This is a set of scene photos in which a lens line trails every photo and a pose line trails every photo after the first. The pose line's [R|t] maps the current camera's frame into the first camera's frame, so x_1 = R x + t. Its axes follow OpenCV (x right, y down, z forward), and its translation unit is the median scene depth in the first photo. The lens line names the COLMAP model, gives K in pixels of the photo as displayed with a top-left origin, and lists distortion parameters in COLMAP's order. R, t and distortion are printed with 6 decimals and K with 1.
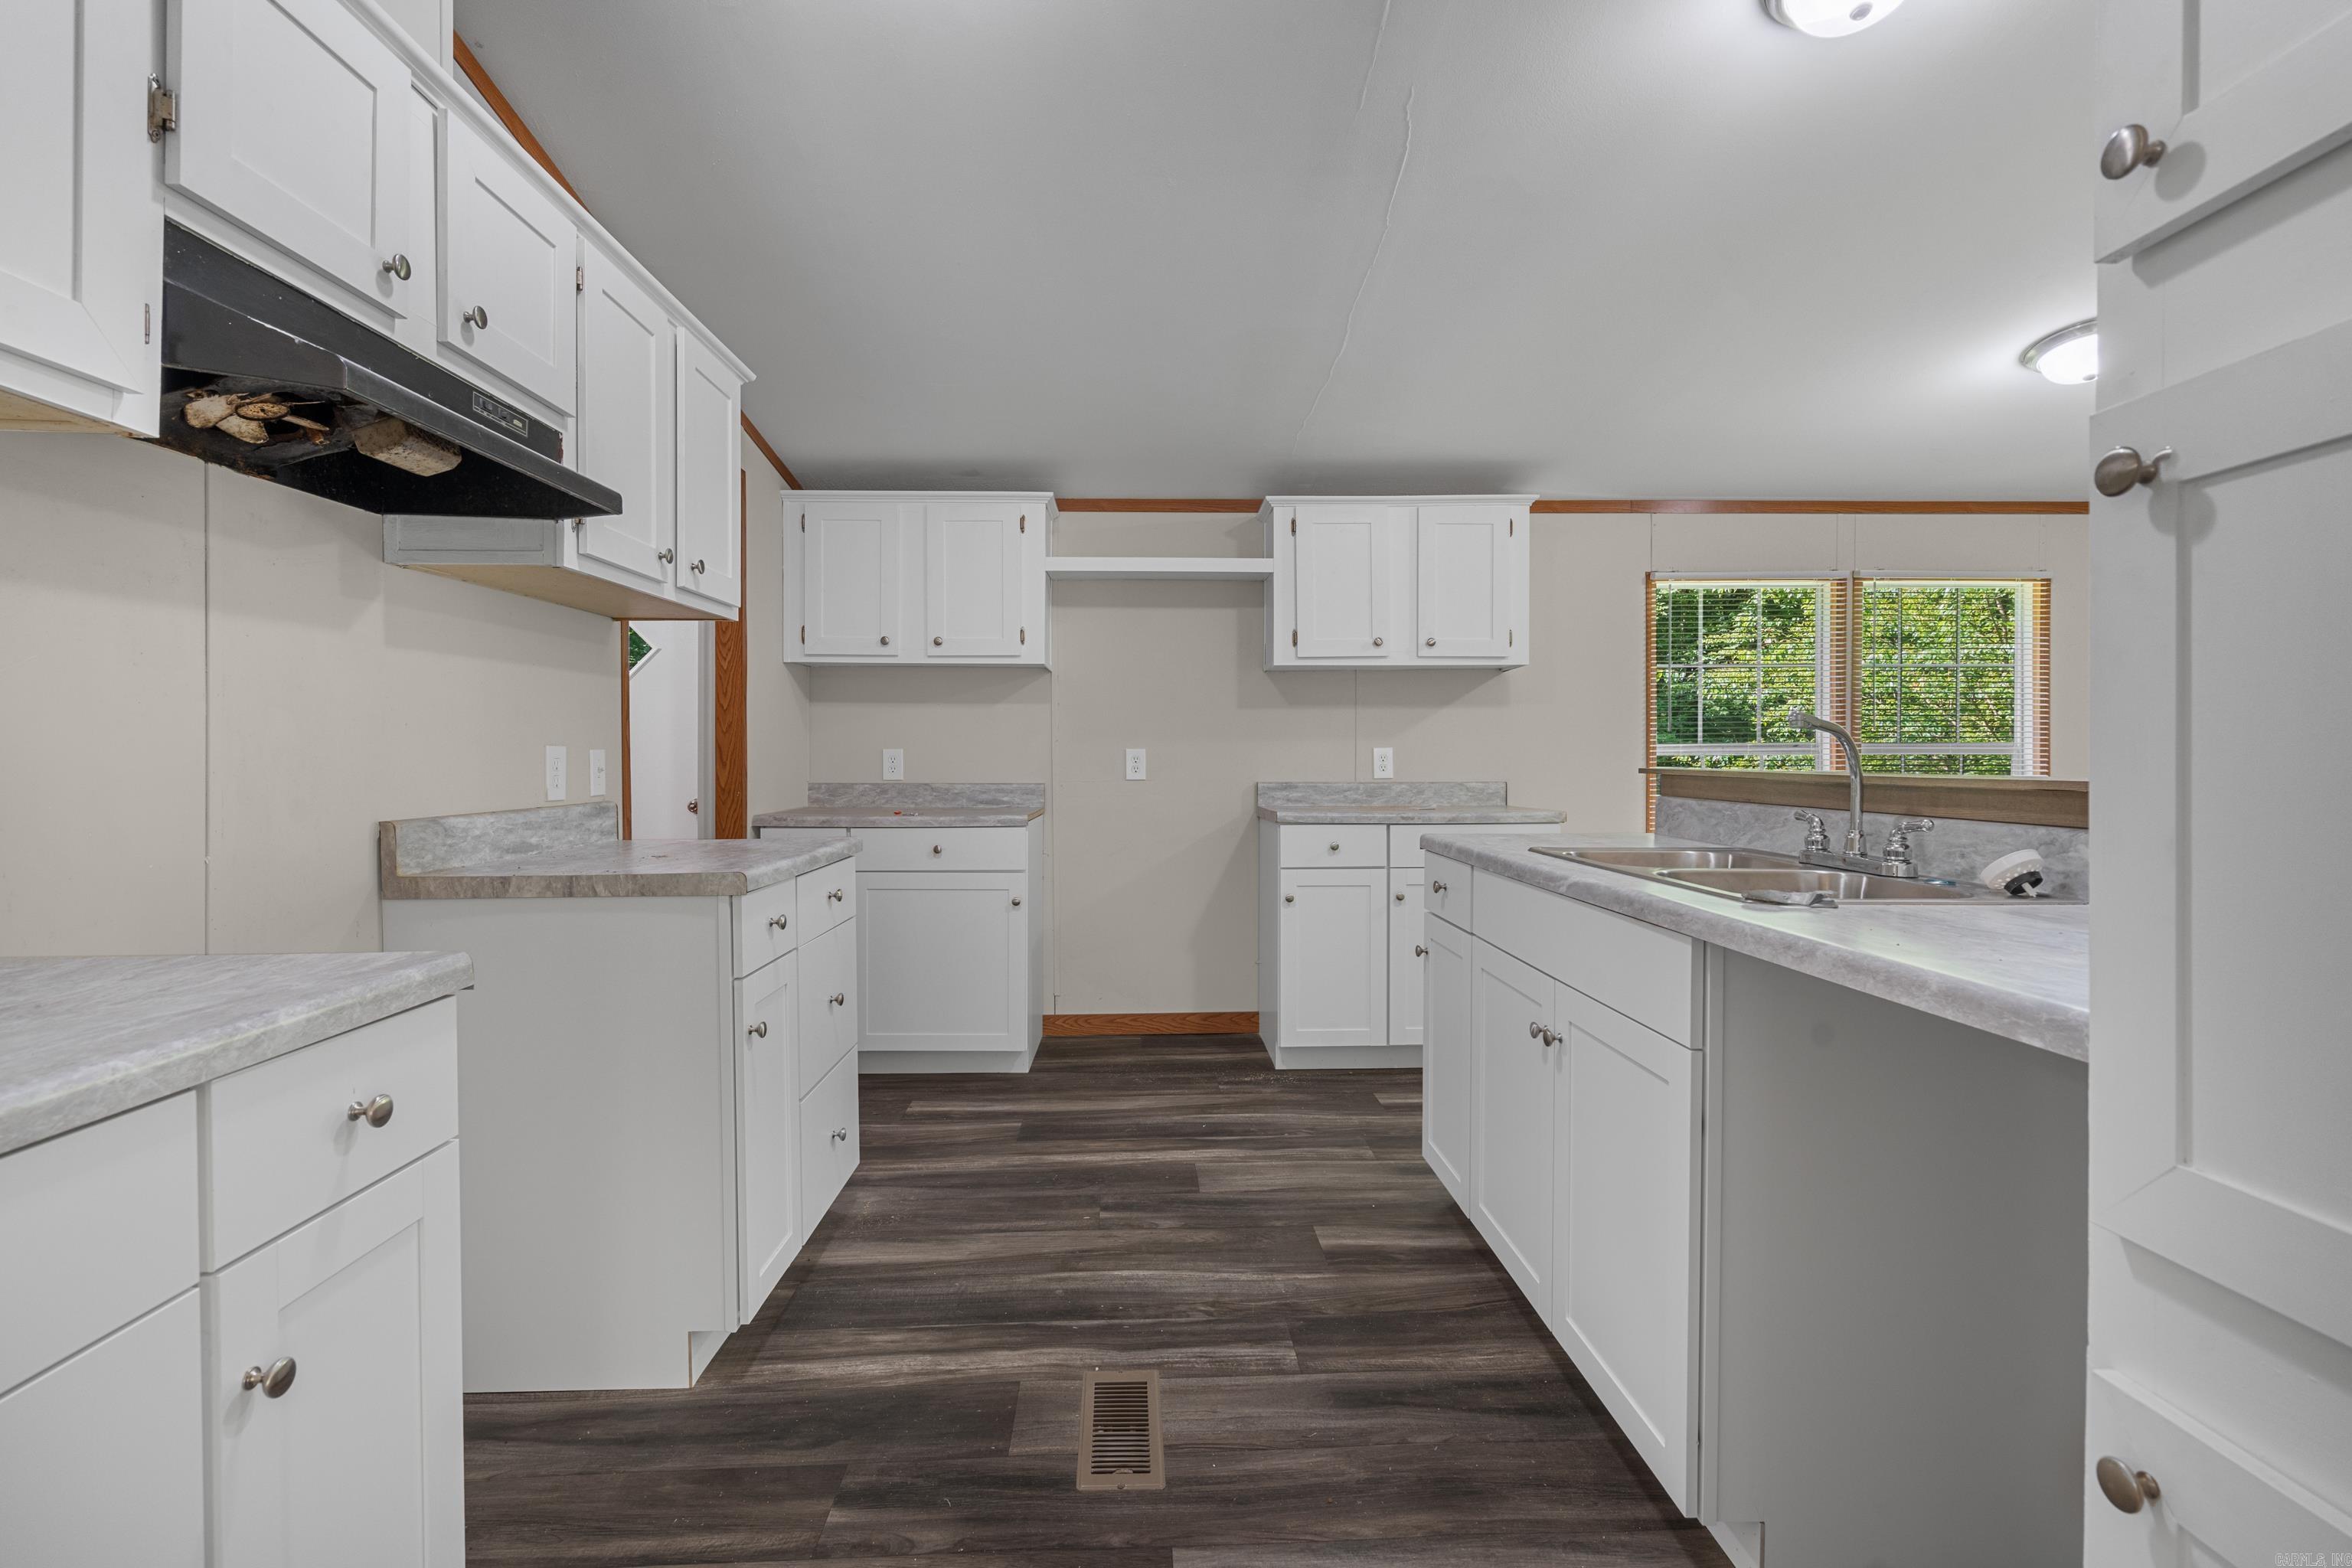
lens RADIAL K [[1073.0, 0, 1166.7], [0, 1073.0, 761.7], [0, 0, 1]] dist [0.000634, 0.000063]
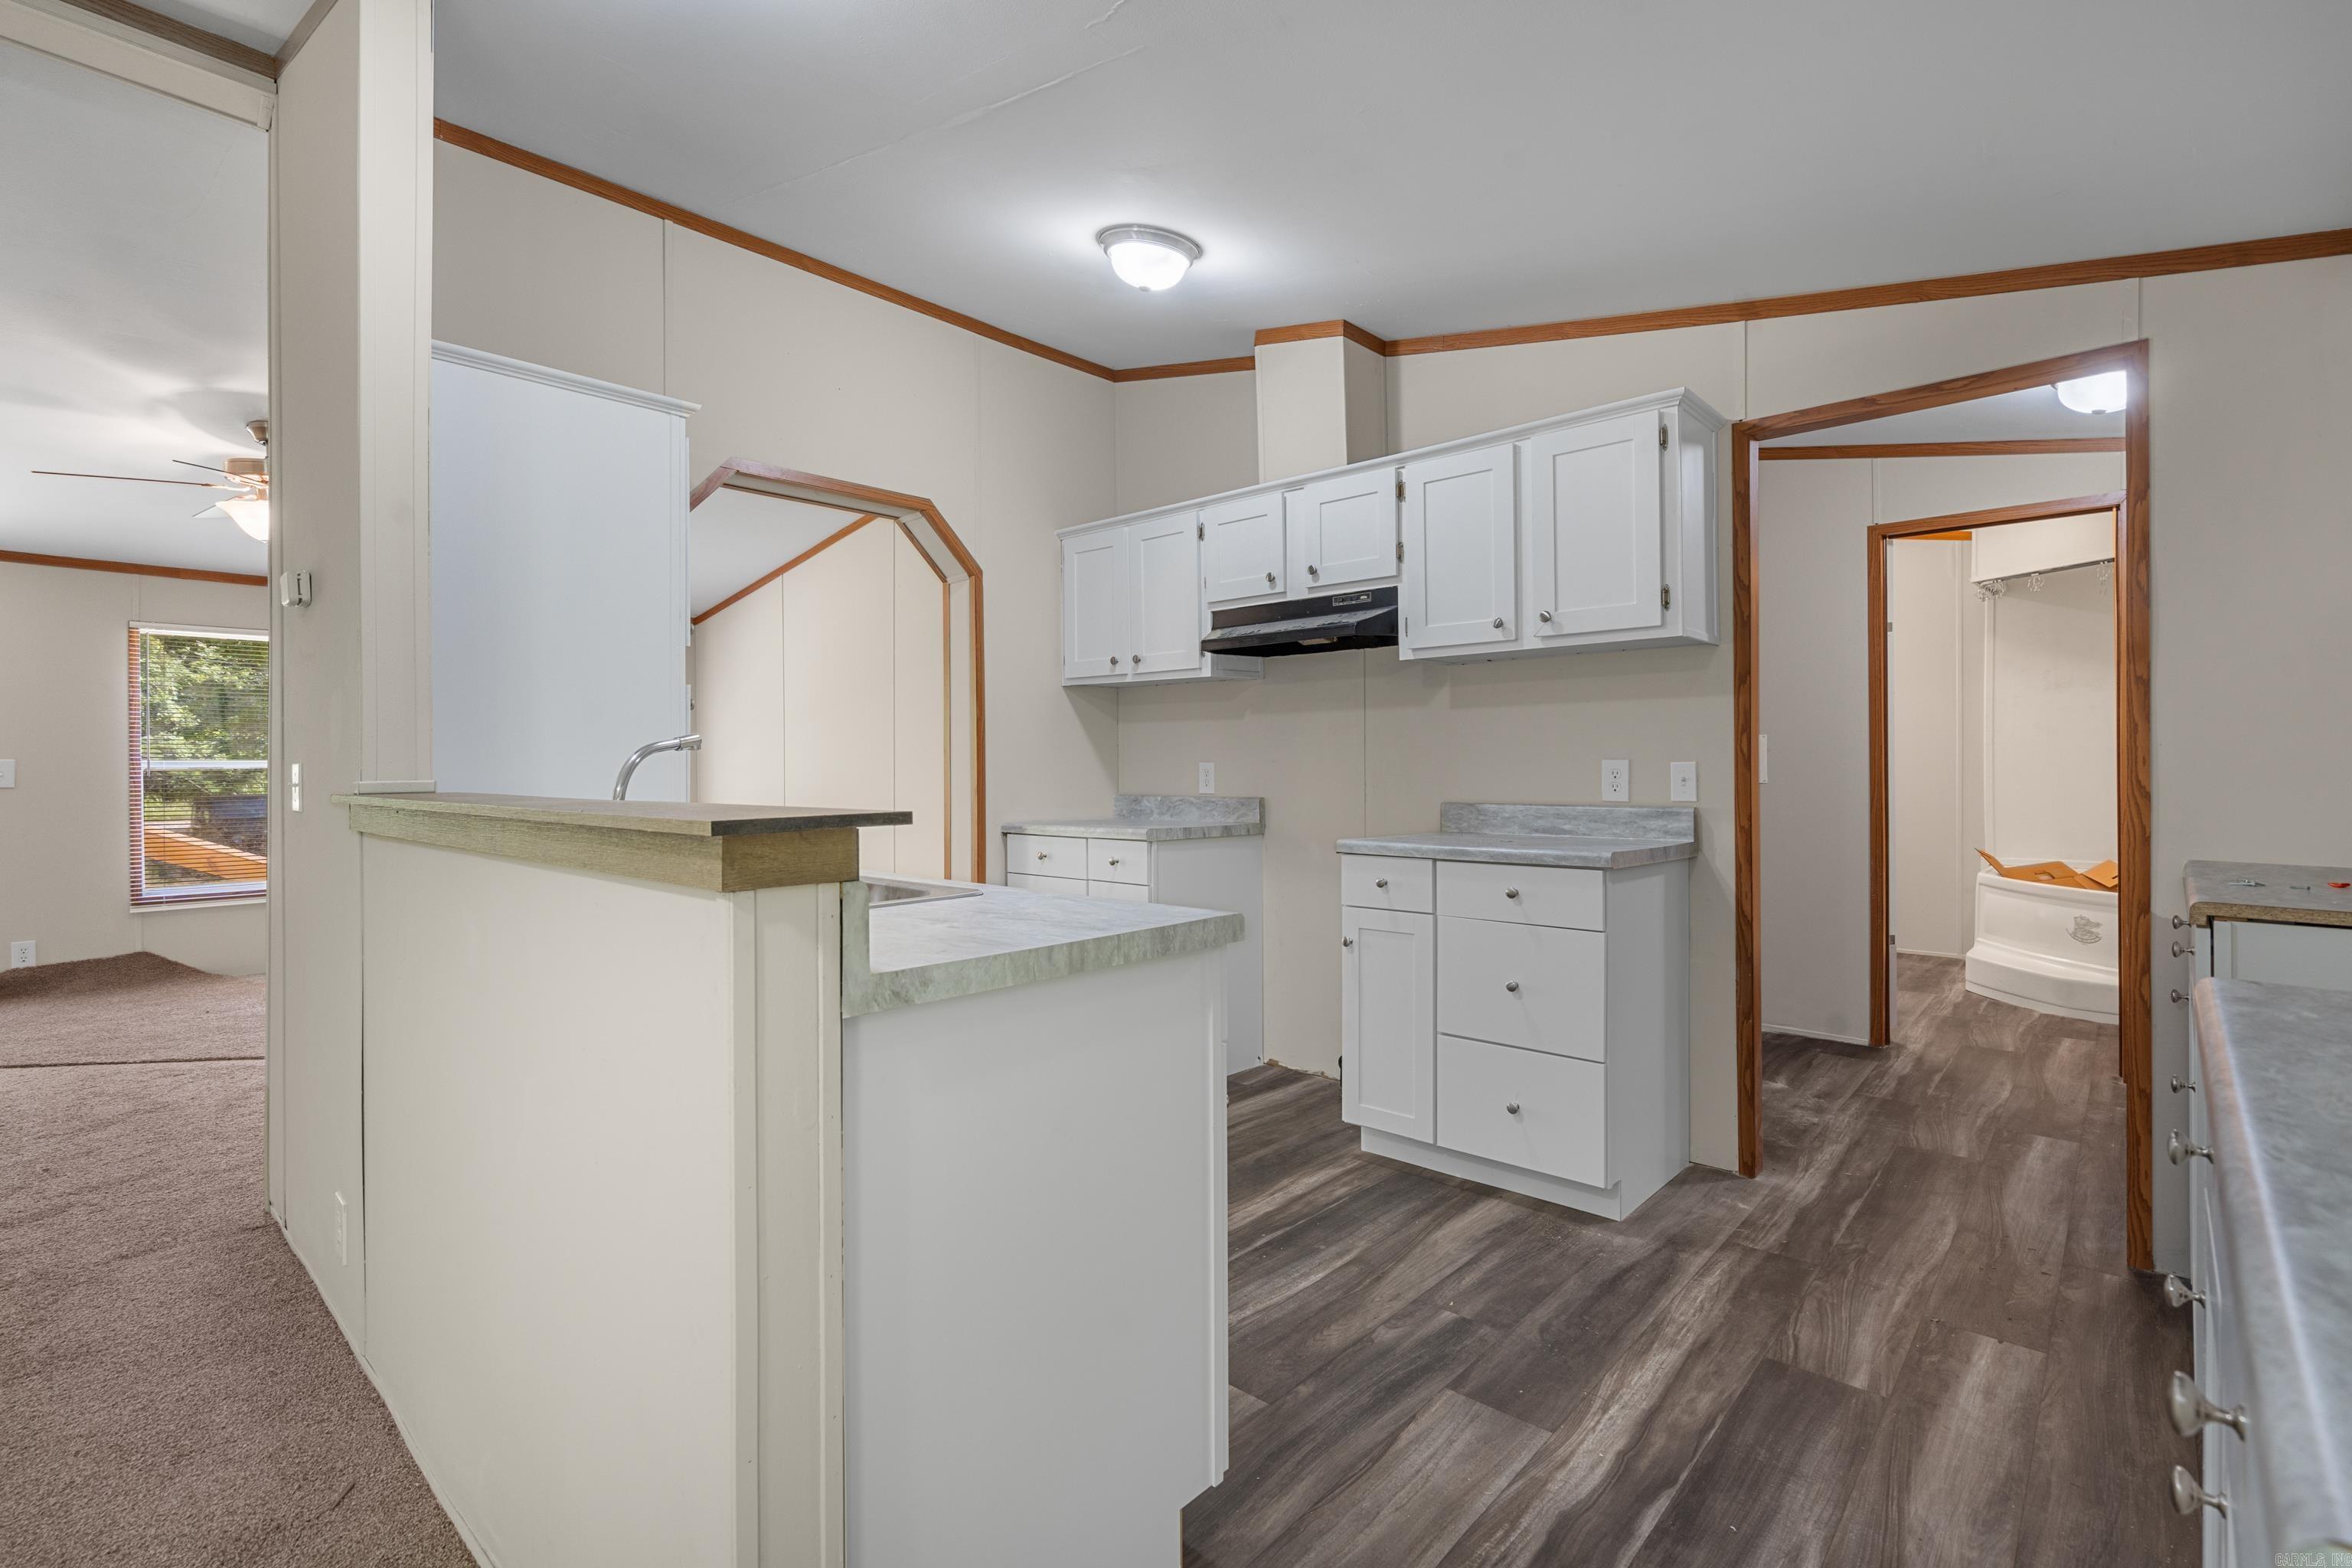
lens RADIAL K [[1073.0, 0, 1166.7], [0, 1073.0, 761.7], [0, 0, 1]] dist [0.000634, 0.000063]
pose [[-0.701154, 0.001841, -0.713008, 0.702132], [0.001332, 0.999998, 0.001272, -0.013858], [0.713009, -0.000058, -0.701155, 1.441524]]
